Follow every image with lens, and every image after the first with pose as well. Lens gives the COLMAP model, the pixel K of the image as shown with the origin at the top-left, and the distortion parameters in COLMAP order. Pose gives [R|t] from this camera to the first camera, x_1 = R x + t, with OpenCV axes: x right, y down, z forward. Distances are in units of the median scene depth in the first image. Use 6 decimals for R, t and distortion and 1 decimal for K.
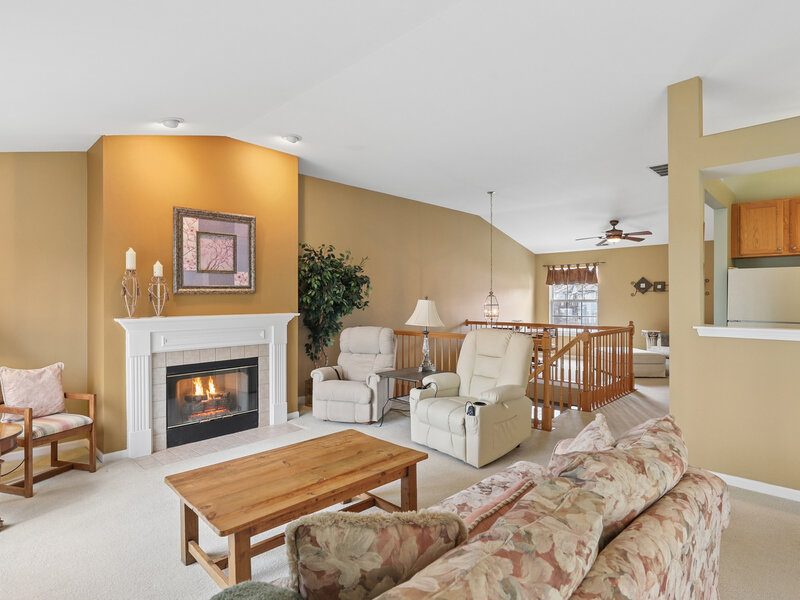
lens RADIAL K [[437.1, 0, 400.0], [0, 437.1, 300.0], [0, 0, 1]] dist [-0.000927, 0.000901]
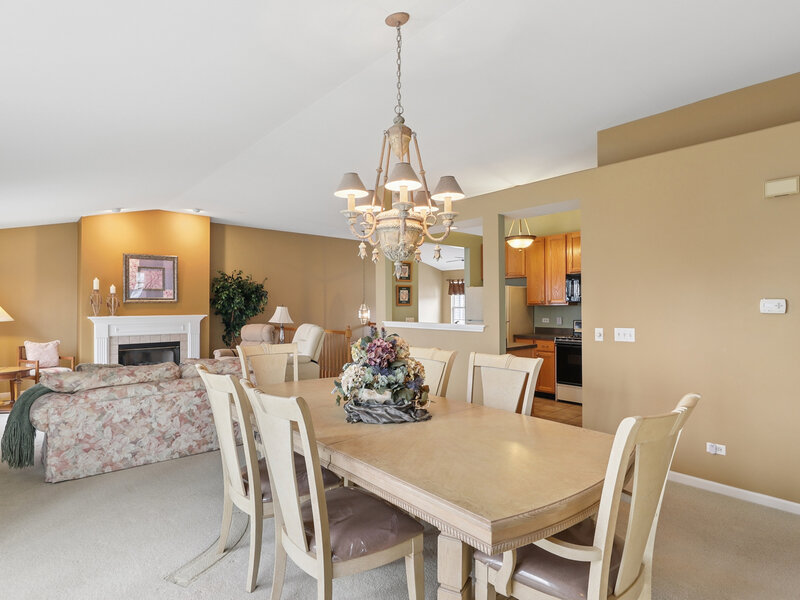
lens RADIAL K [[430.4, 0, 400.0], [0, 430.4, 300.0], [0, 0, 1]] dist [-0.000442, 0.000121]
pose [[0.997375, -0.002703, -0.072354, 0.607196], [0.001357, 0.999825, -0.018647, 0.006435], [0.072391, 0.018500, 0.997205, -0.543360]]
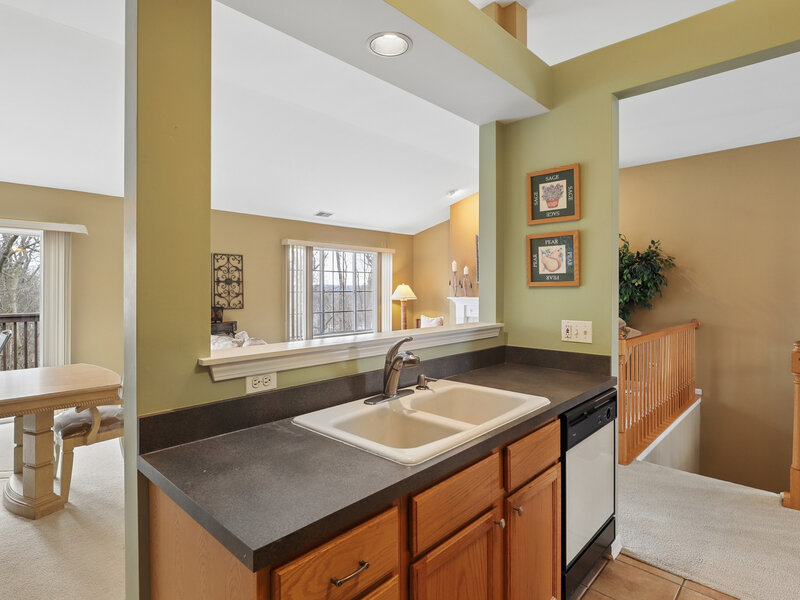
lens RADIAL K [[437.1, 0, 400.0], [0, 437.1, 300.0], [0, 0, 1]] dist [-0.000927, 0.000901]
pose [[0.011312, 0.029254, -0.999508, 1.028702], [-0.003196, 0.999568, 0.029219, 0.000088], [0.999931, 0.002864, 0.011401, 0.581779]]
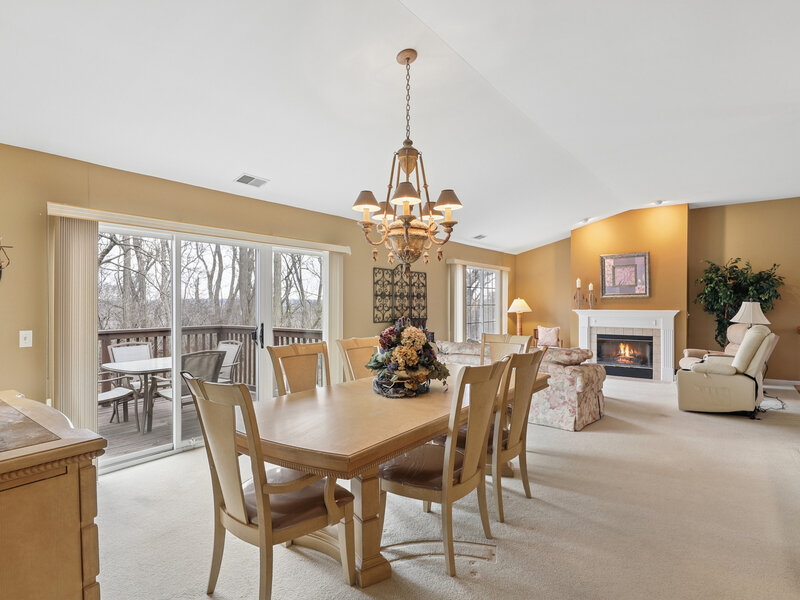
lens RADIAL K [[437.1, 0, 400.0], [0, 437.1, 300.0], [0, 0, 1]] dist [-0.000927, 0.000901]
pose [[0.122307, -0.004353, -0.992483, 1.168598], [-0.003389, 0.999983, -0.004803, 0.005151], [0.992487, 0.003951, 0.122290, -0.138537]]
